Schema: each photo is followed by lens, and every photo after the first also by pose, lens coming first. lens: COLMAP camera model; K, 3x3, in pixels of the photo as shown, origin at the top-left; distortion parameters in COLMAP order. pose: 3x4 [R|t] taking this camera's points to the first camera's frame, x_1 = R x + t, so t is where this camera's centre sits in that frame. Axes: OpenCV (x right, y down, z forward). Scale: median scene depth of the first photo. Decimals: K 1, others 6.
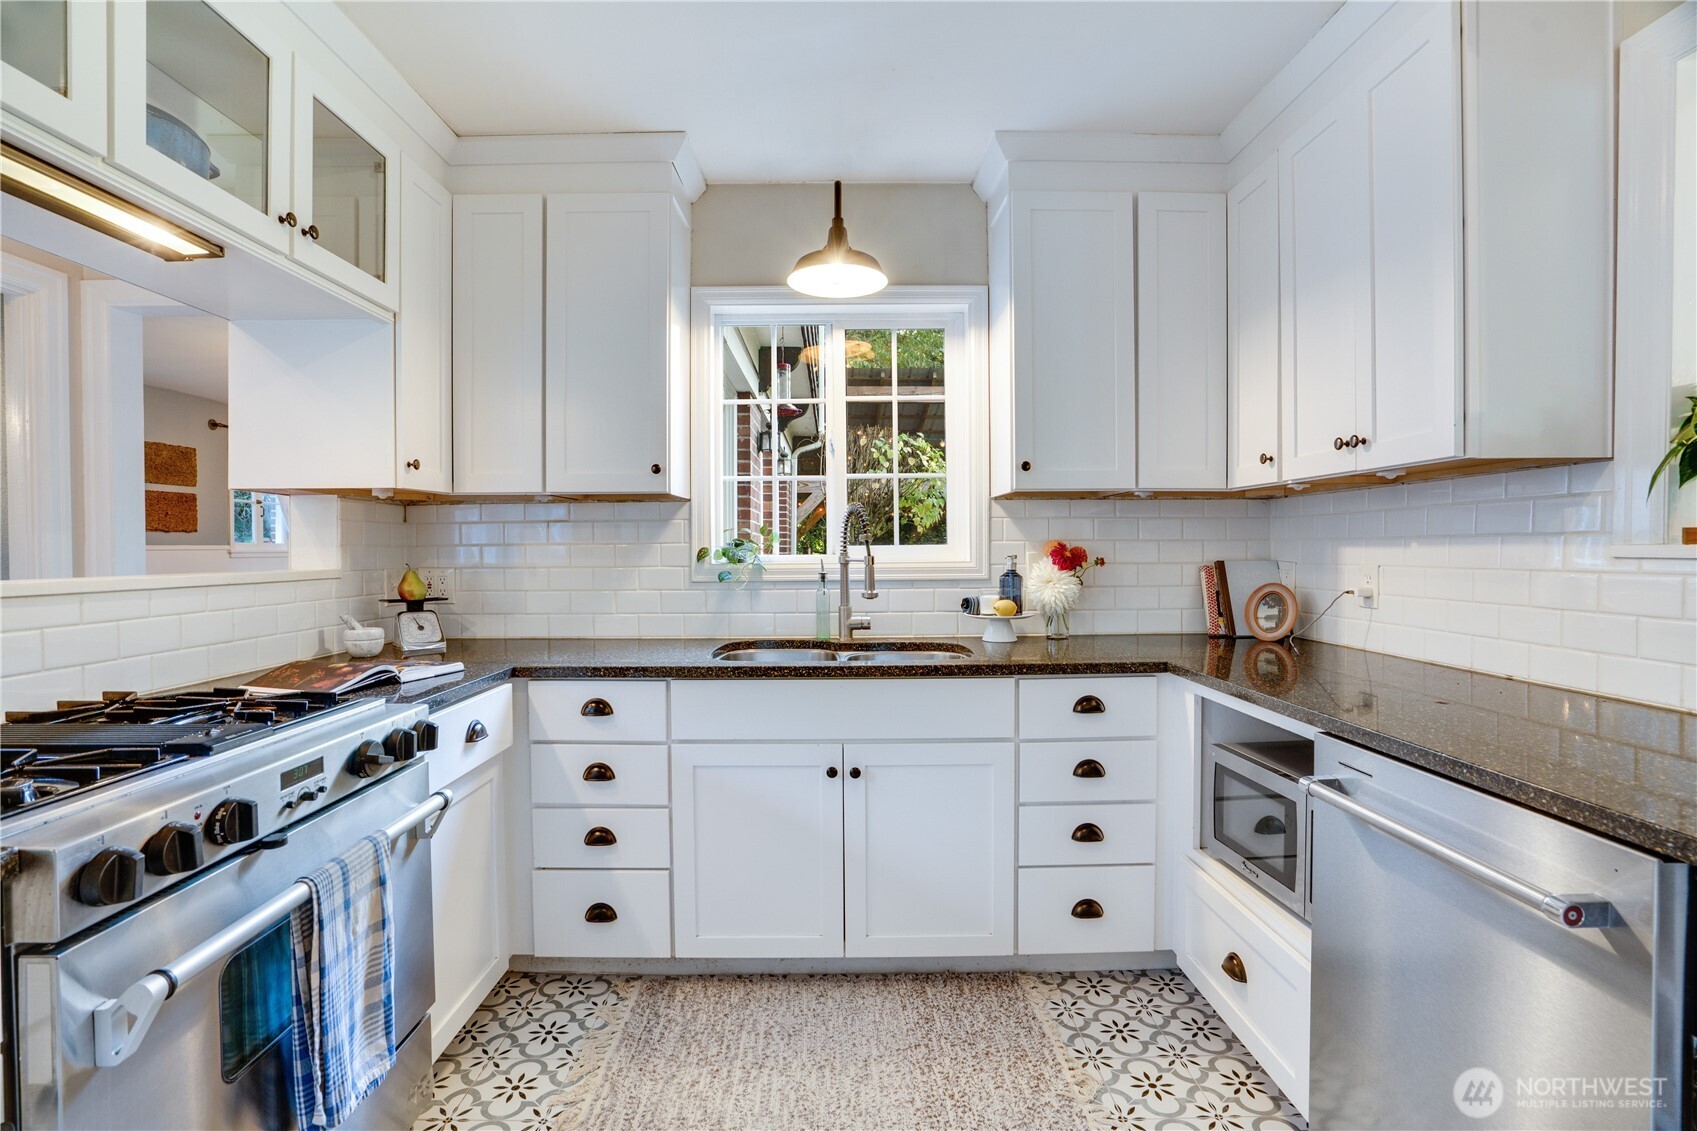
lens RADIAL K [[791.4, 0, 846.0], [0, 791.4, 561.9], [0, 0, 1]] dist [-0.031000, 0.006942]
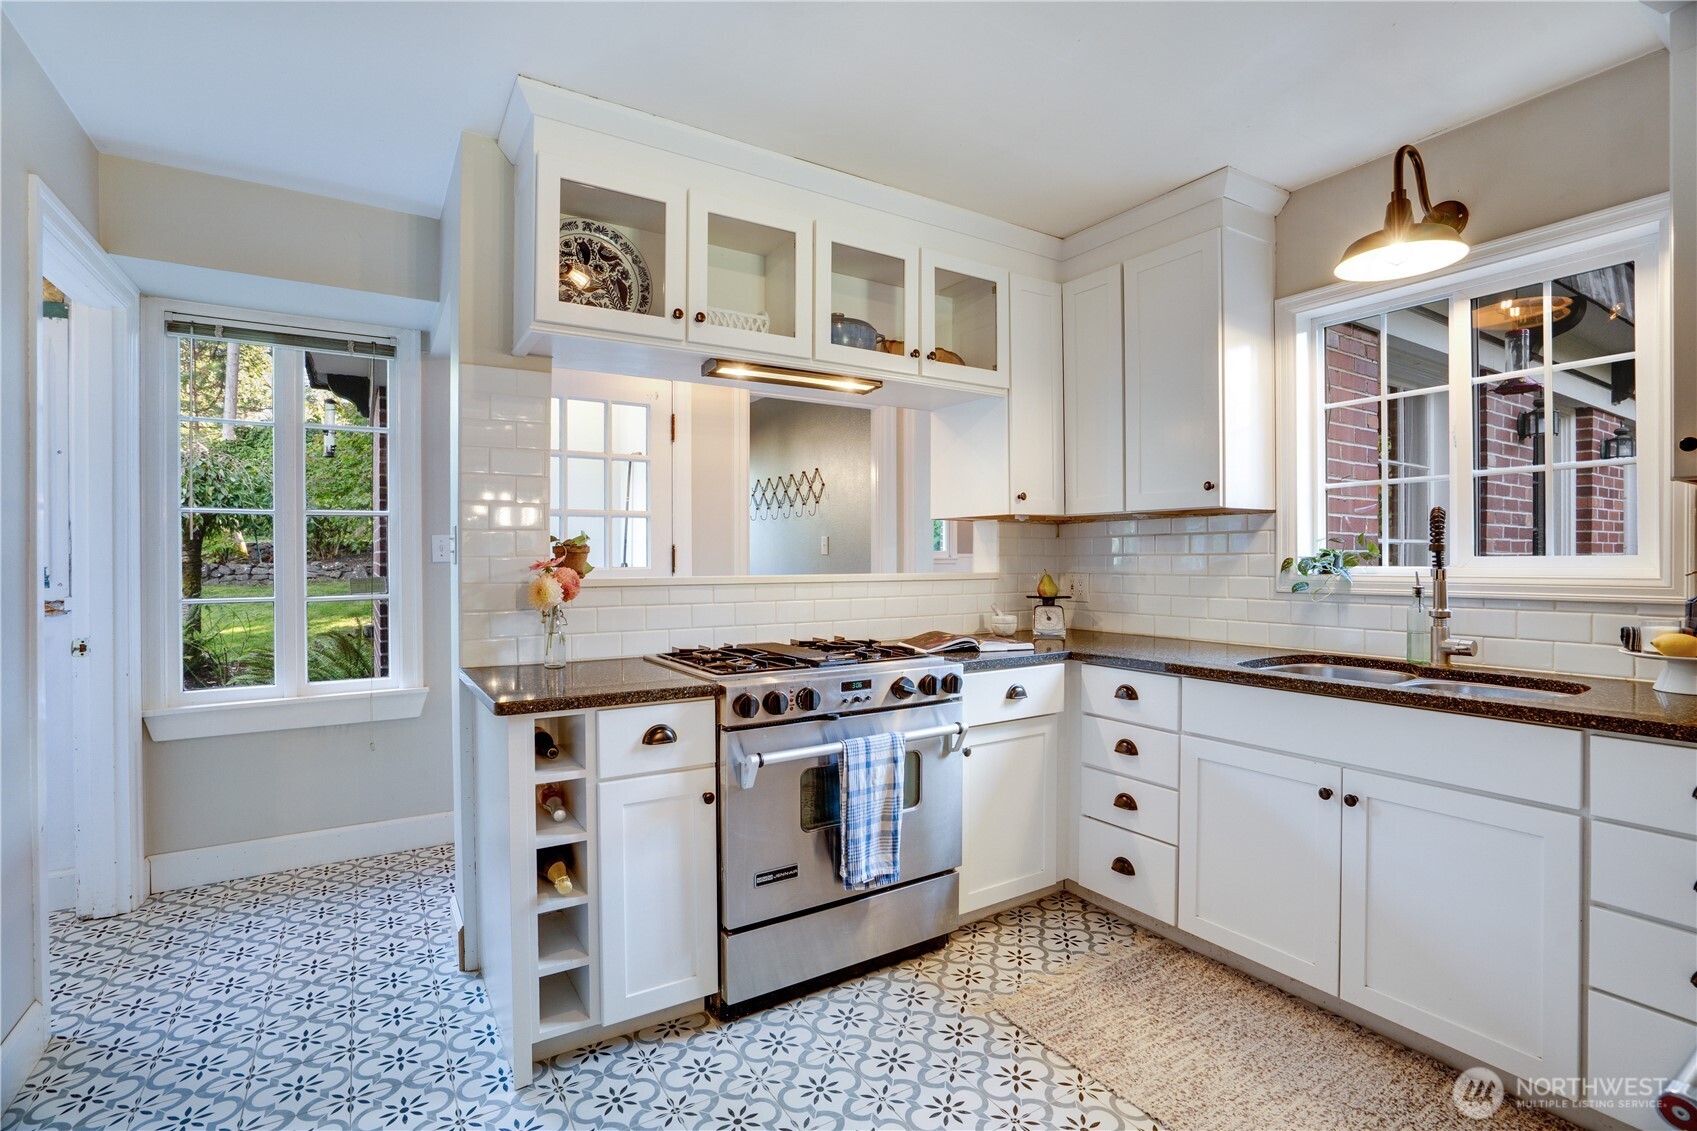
lens RADIAL K [[791.4, 0, 847.2], [0, 791.4, 561.4], [0, 0, 1]] dist [-0.031000, 0.006942]
pose [[0.540951, 0.006527, -0.841029, 0.453012], [-0.014593, 0.999892, -0.001626, -0.005008], [0.840928, 0.013153, 0.540988, 0.001414]]
